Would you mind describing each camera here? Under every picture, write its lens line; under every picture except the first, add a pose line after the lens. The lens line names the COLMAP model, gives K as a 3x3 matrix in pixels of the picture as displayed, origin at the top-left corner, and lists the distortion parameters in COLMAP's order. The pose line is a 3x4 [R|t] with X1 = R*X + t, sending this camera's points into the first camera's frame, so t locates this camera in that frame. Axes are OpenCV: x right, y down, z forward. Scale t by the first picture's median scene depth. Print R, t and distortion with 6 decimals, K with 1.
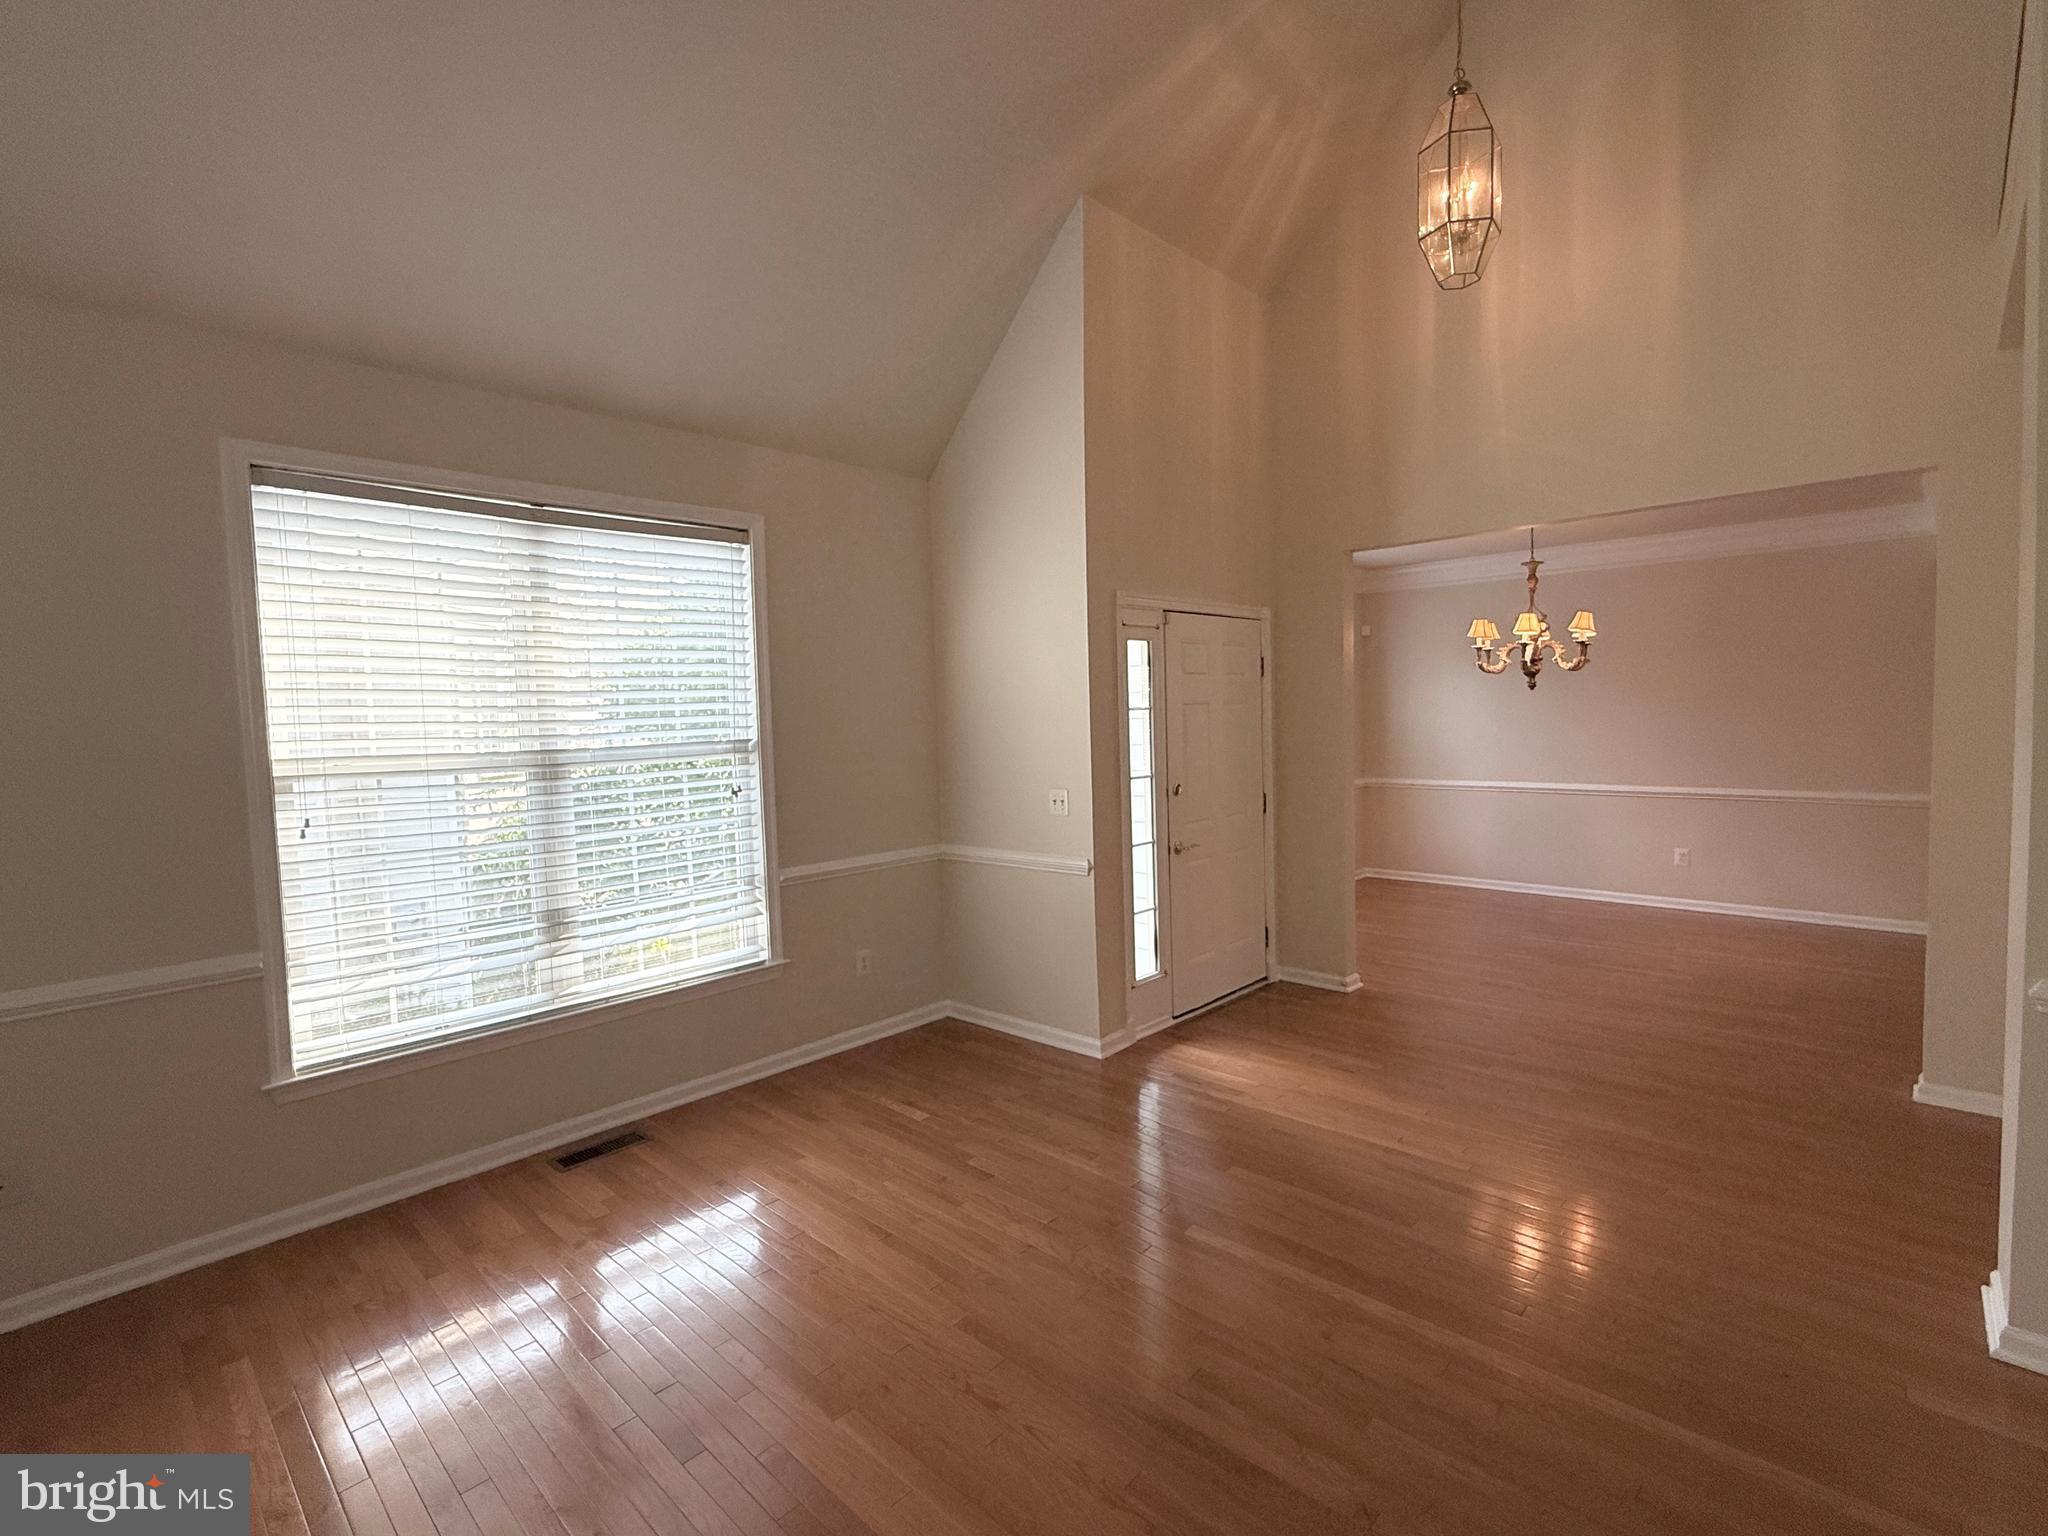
lens RADIAL K [[929.6, 0, 1024.0], [0, 929.6, 768.0], [0, 0, 1]] dist [0.002490, 0.000115]
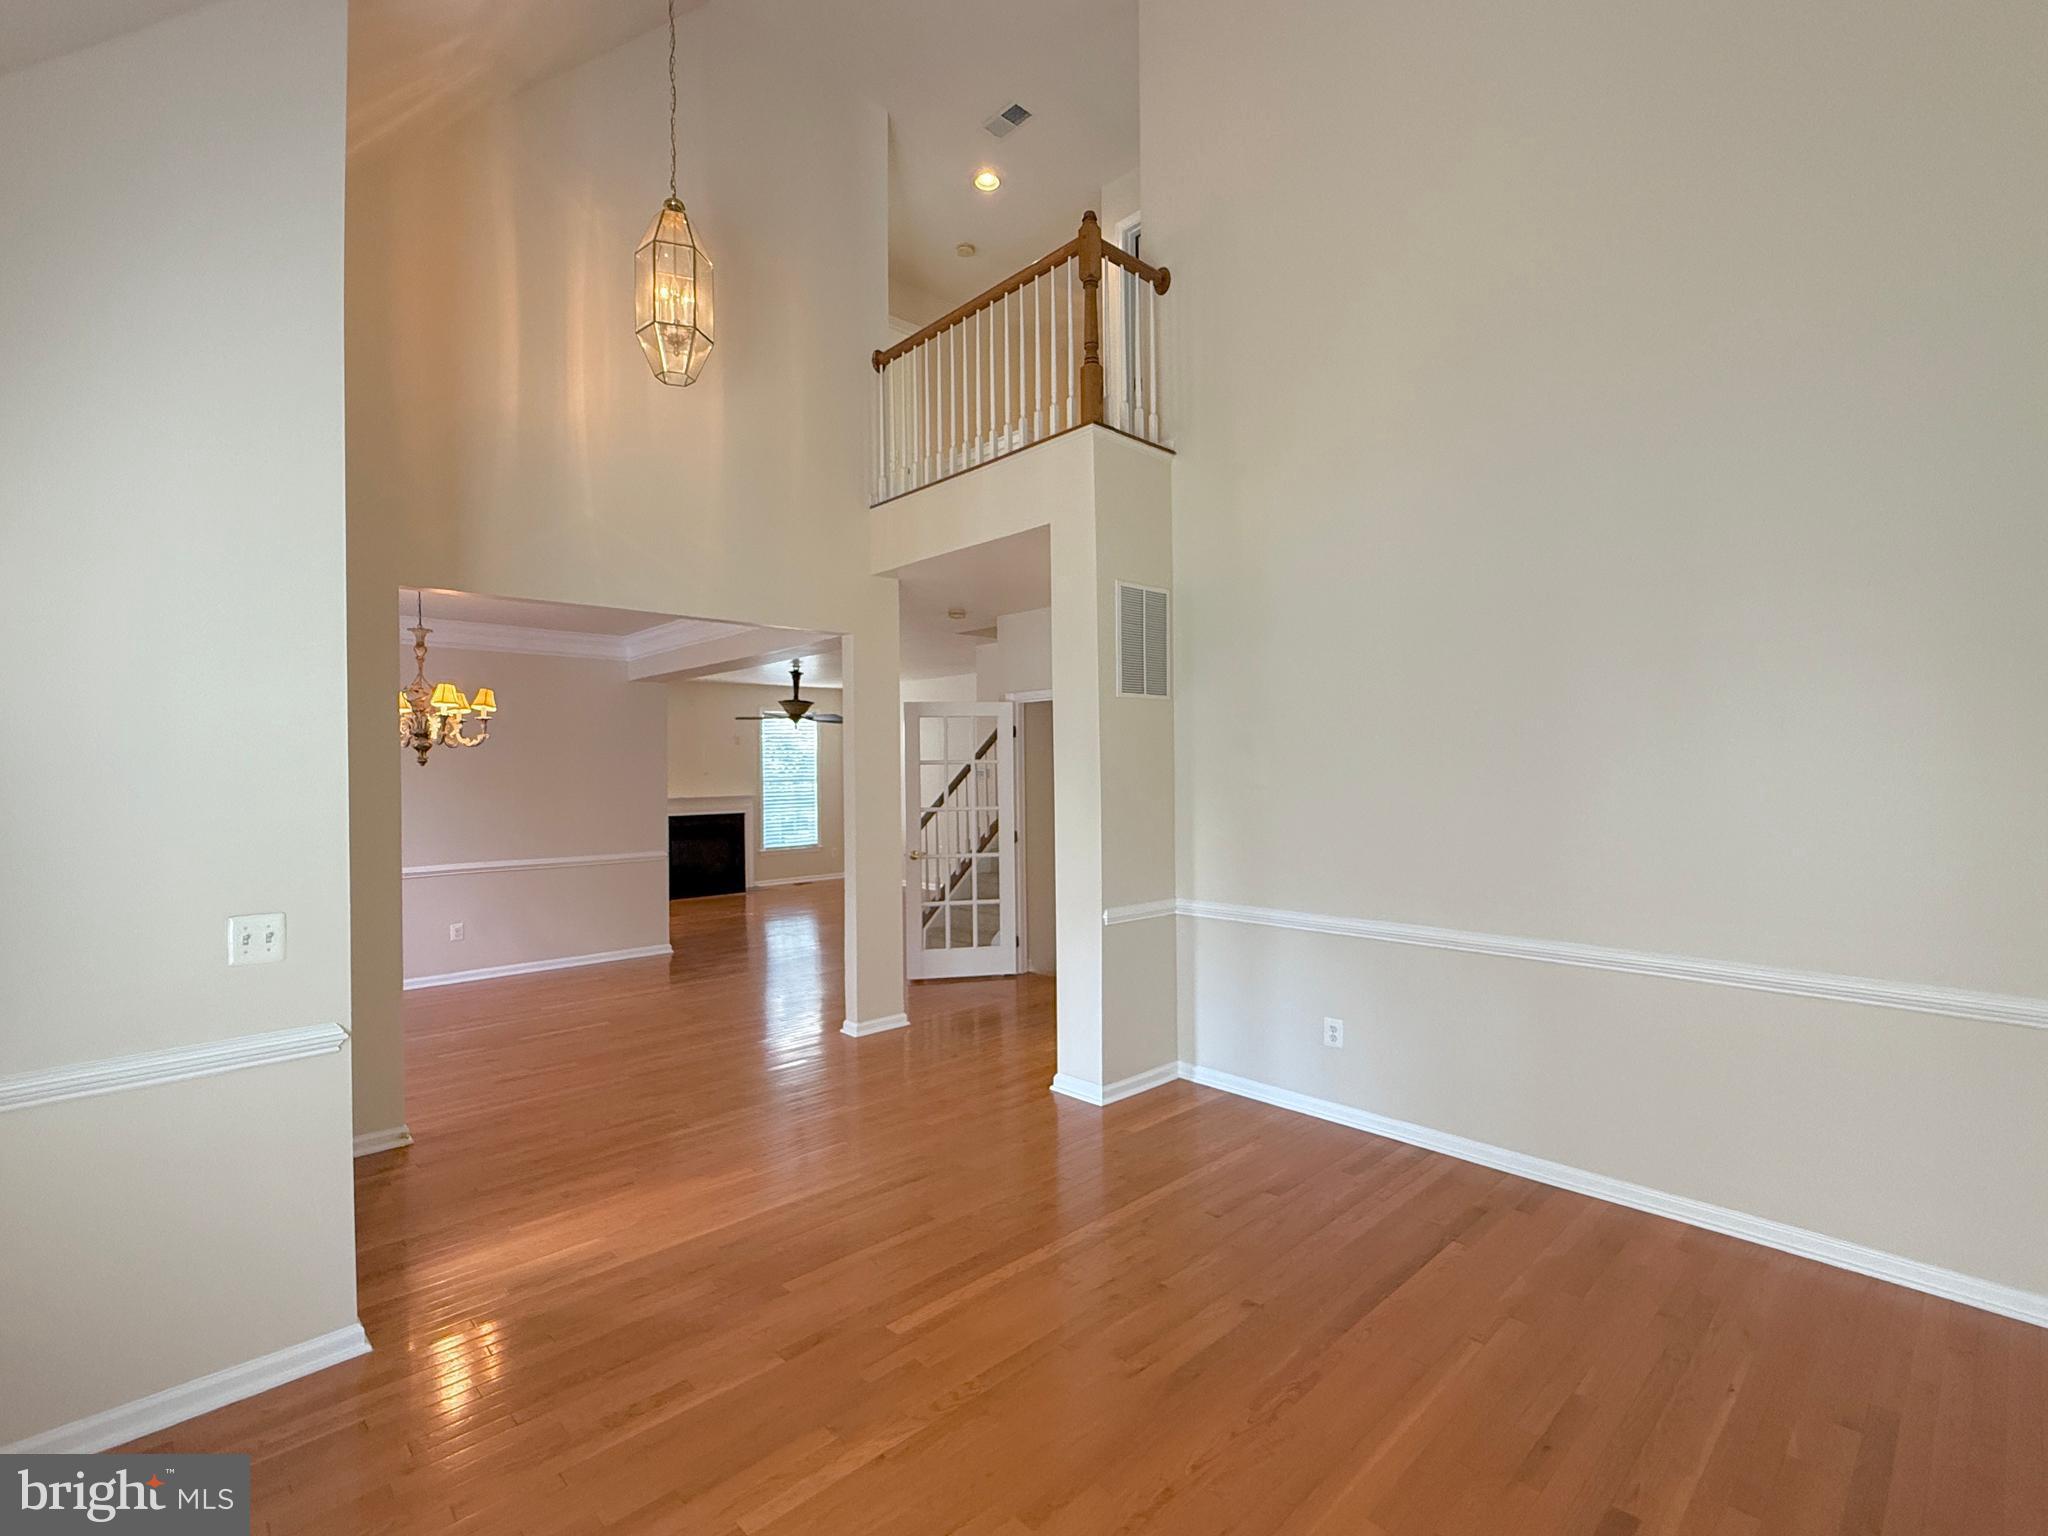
lens RADIAL K [[919.8, 0, 1026.2], [0, 919.8, 793.9], [0, 0, 1]] dist [0.011112, 0.000274]
pose [[0.062351, 0.004339, 0.998045, -0.485262], [0.064339, 0.997893, -0.008357, -0.015351], [-0.995978, 0.064734, 0.061941, 0.508772]]
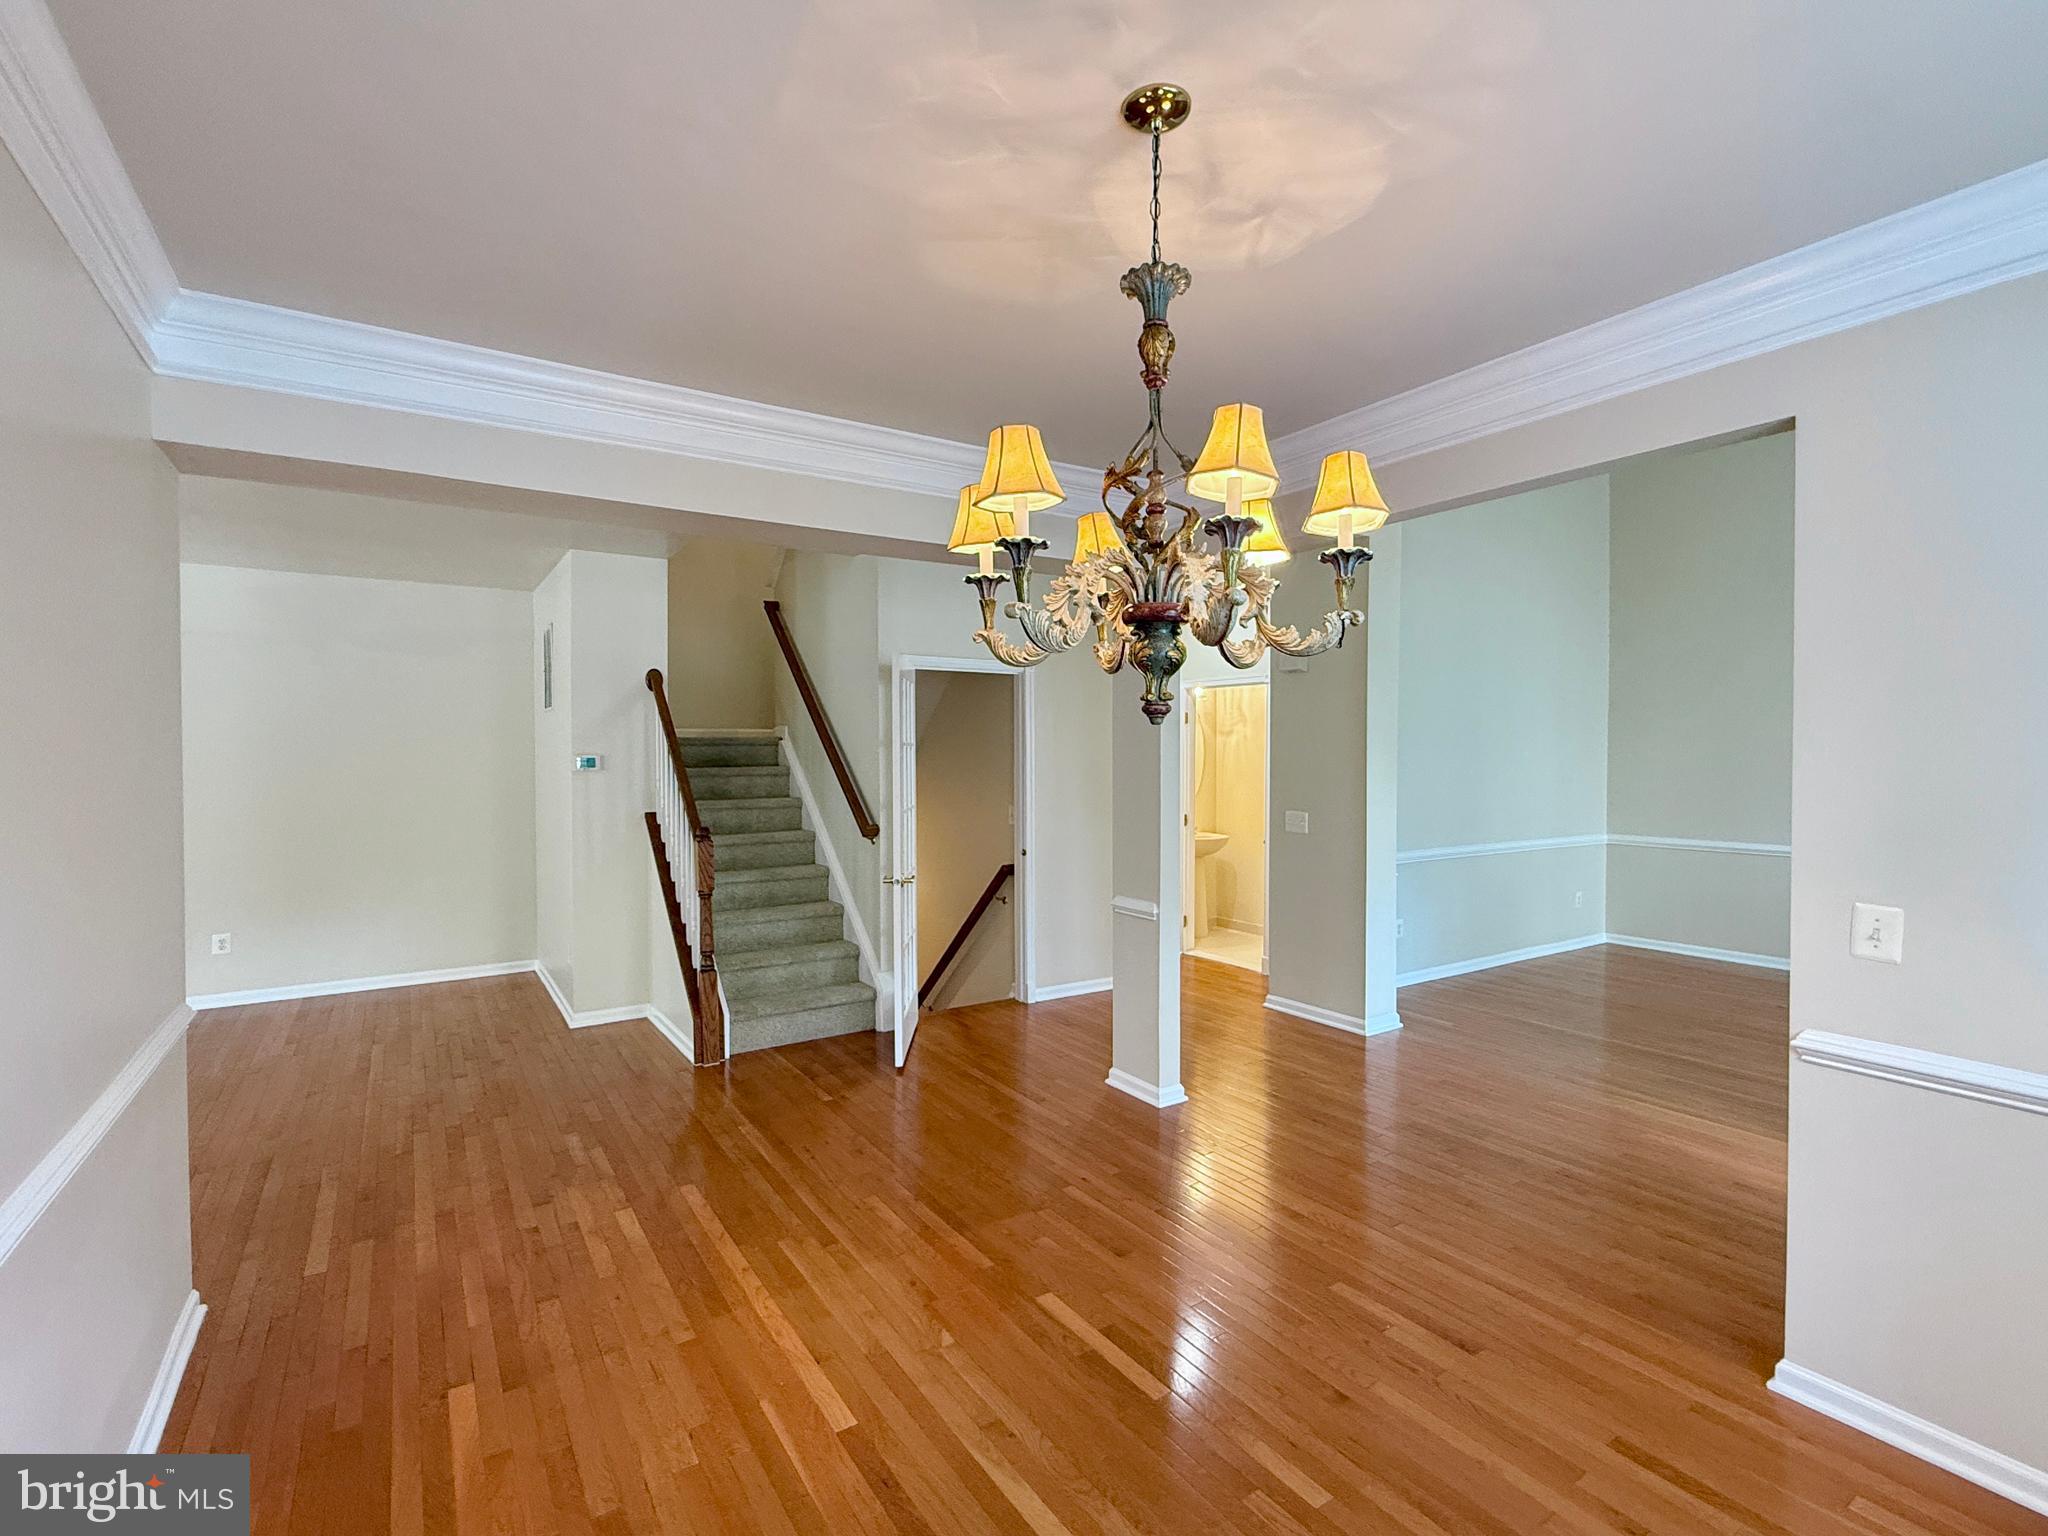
lens RADIAL K [[929.6, 0, 1024.0], [0, 929.6, 768.0], [0, 0, 1]] dist [0.002490, 0.000115]
pose [[-0.969910, 0.022210, 0.242449, 0.705398], [0.037048, 0.997697, 0.056814, -0.115764], [-0.240628, 0.064087, -0.968499, 1.821974]]
